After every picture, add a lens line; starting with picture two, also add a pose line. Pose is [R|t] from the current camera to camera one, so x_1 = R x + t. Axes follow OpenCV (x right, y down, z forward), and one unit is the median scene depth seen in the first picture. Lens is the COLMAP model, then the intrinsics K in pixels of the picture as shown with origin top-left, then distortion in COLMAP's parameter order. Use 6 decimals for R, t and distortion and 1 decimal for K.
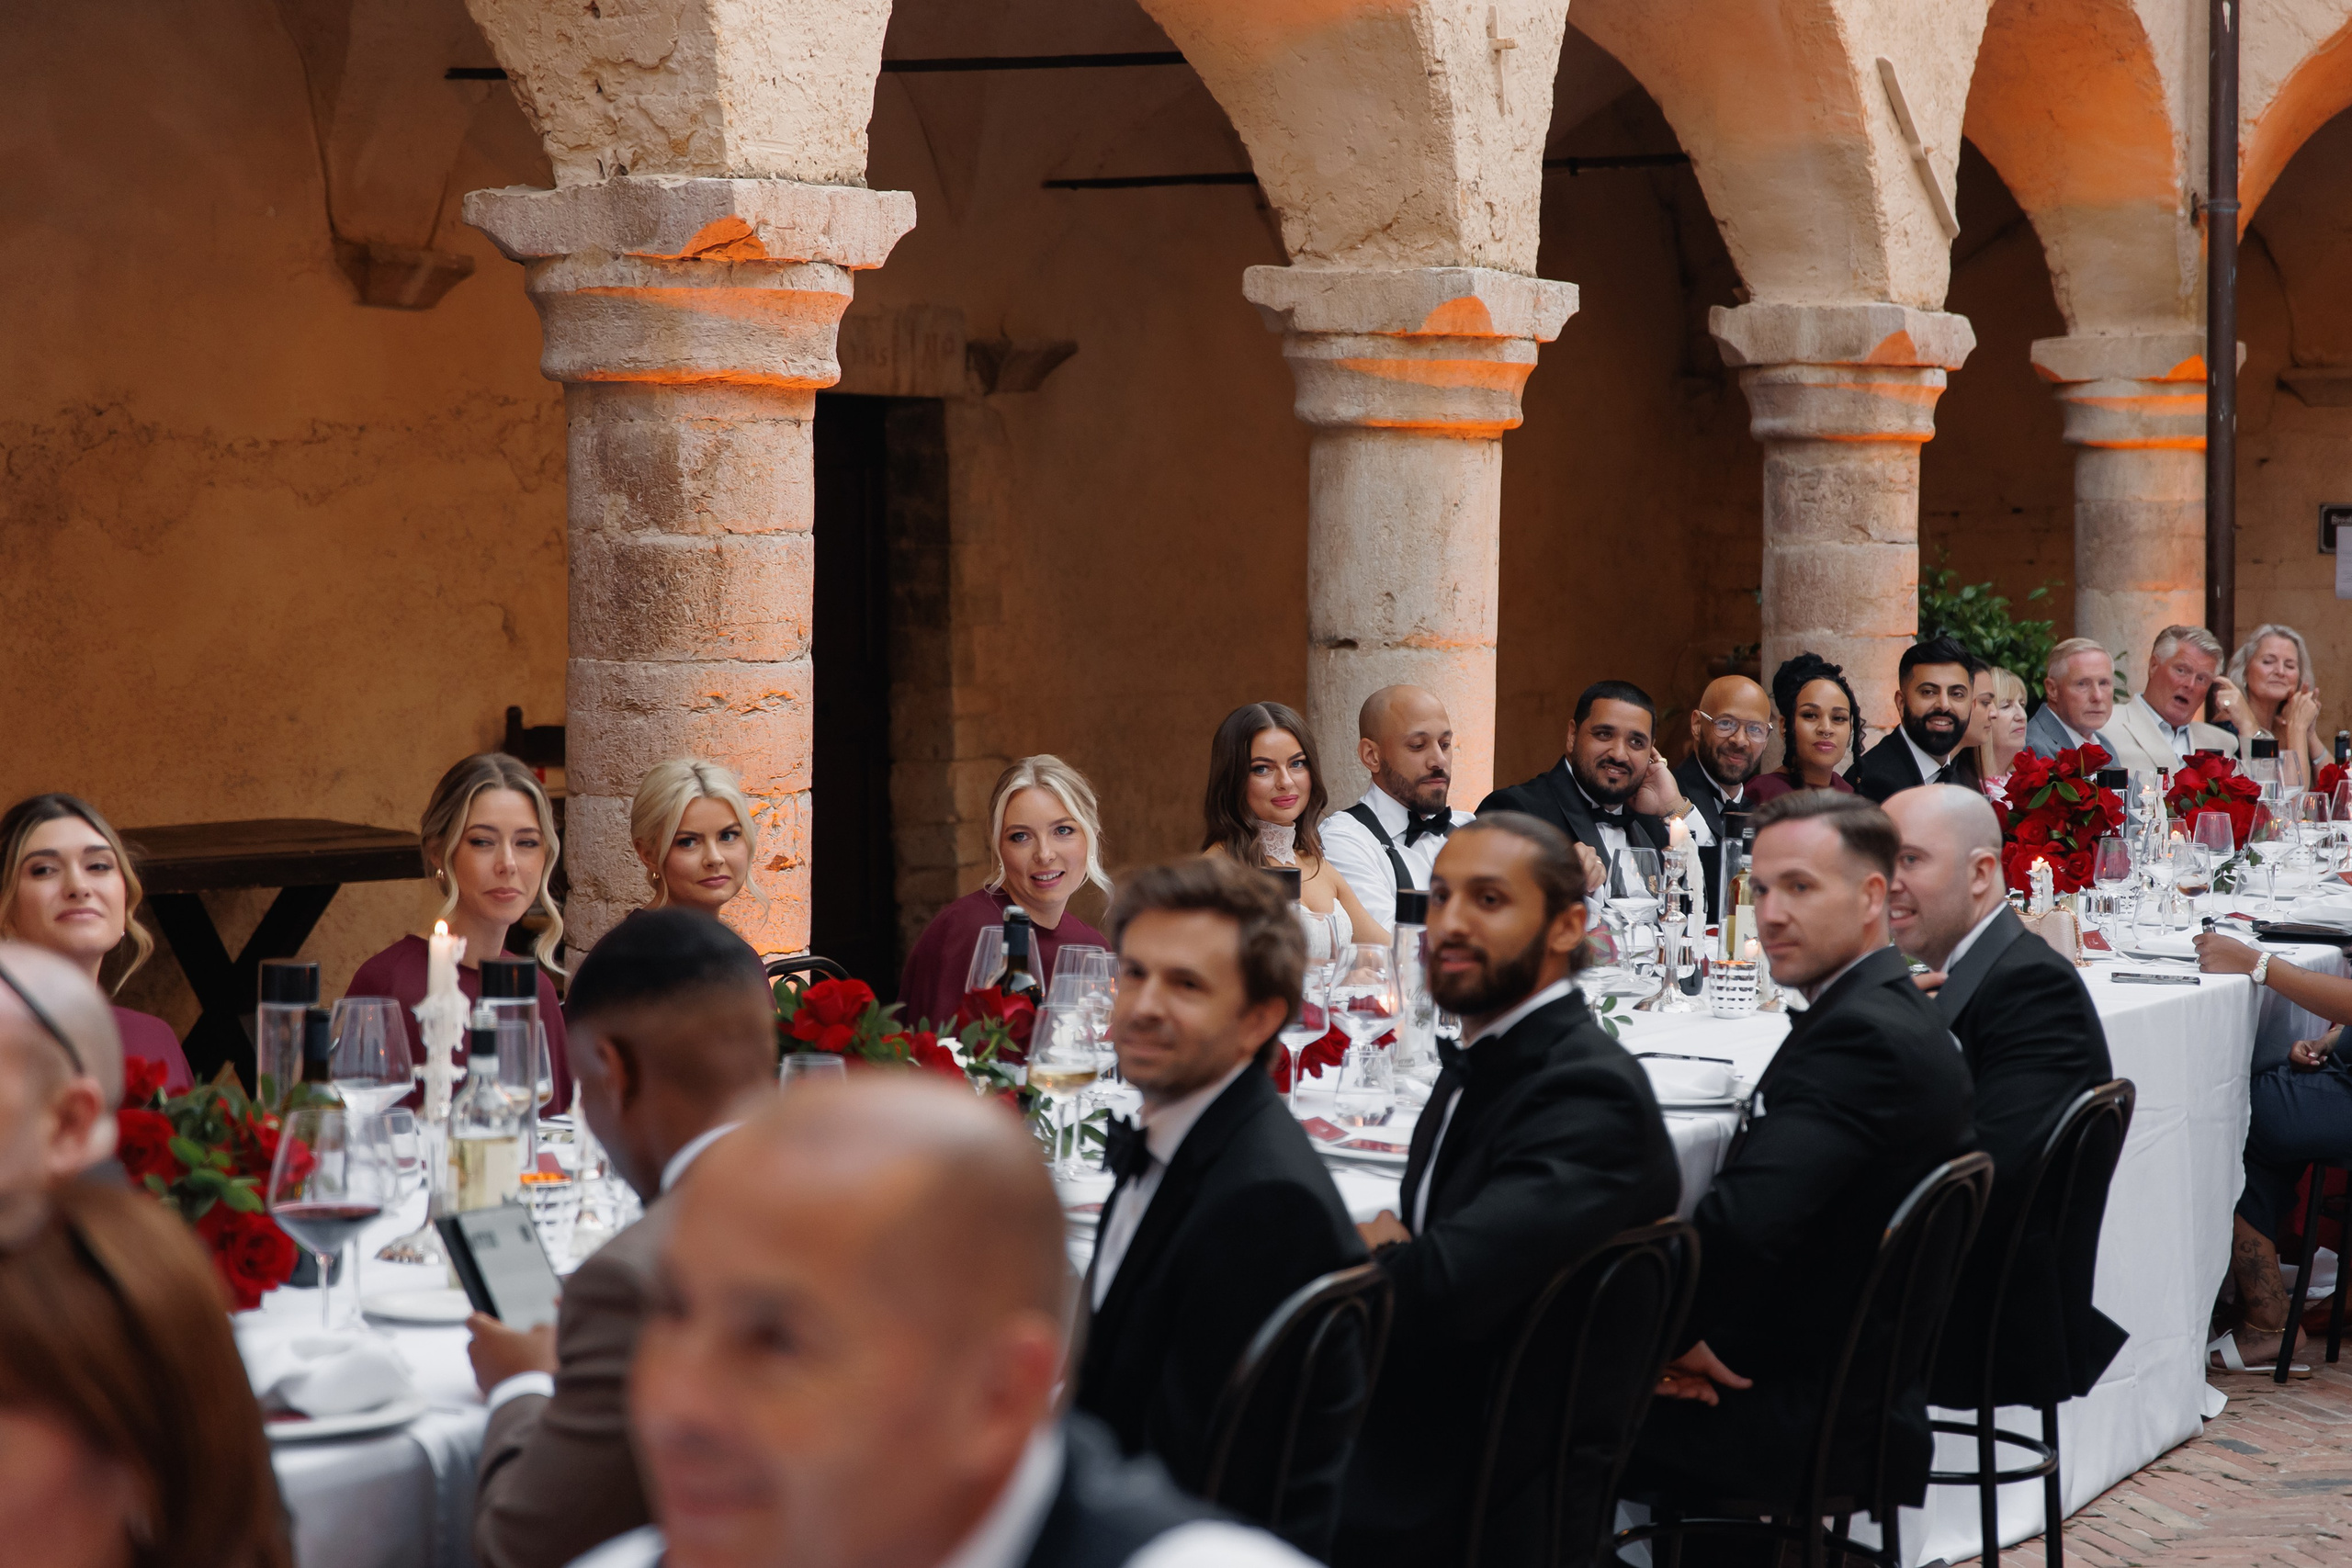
lens RADIAL K [[4838.2, 0, 1176.0], [0, 4838.2, 784.0], [0, 0, 1]] dist [-0.033427, 0.269427]
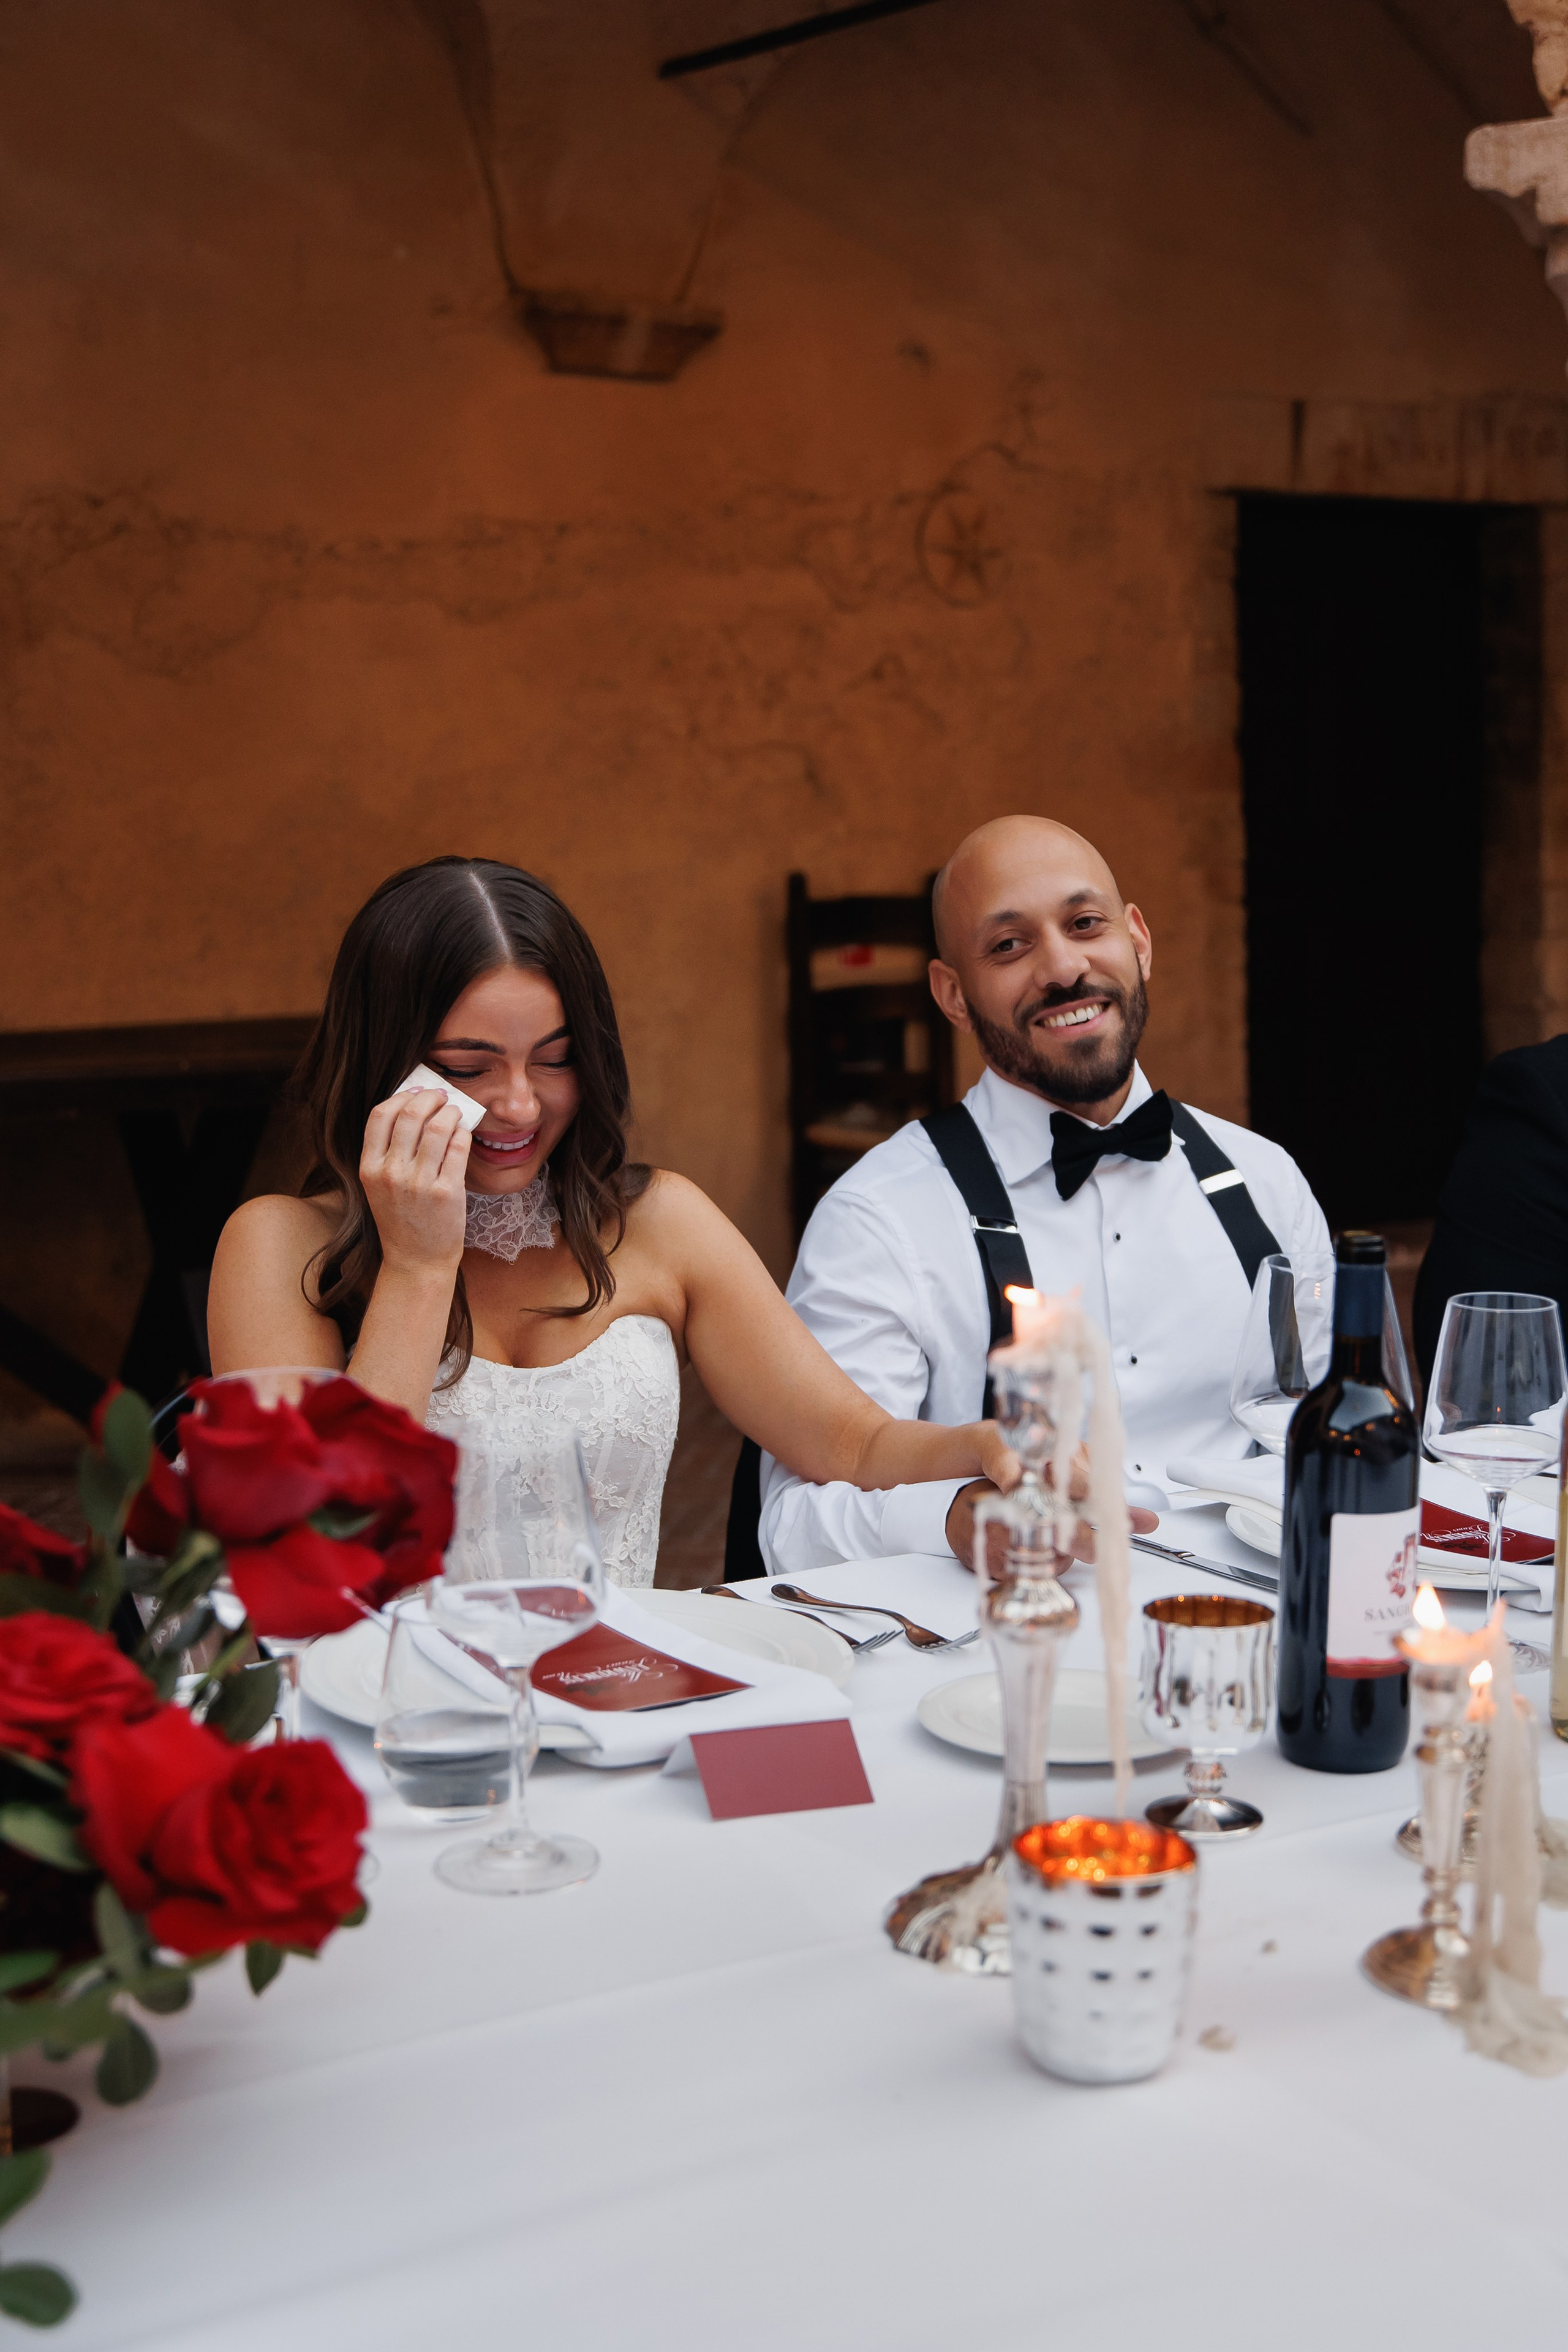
lens RADIAL K [[3057.9, 0, 784.0], [0, 3057.9, 1176.0], [0, 0, 1]] dist [-0.001144, -0.040033]
pose [[0.882770, 0.043673, -0.467770, 0.110965], [-0.005654, 0.996585, 0.082376, -0.007619], [0.469770, -0.070075, 0.880003, 0.560931]]
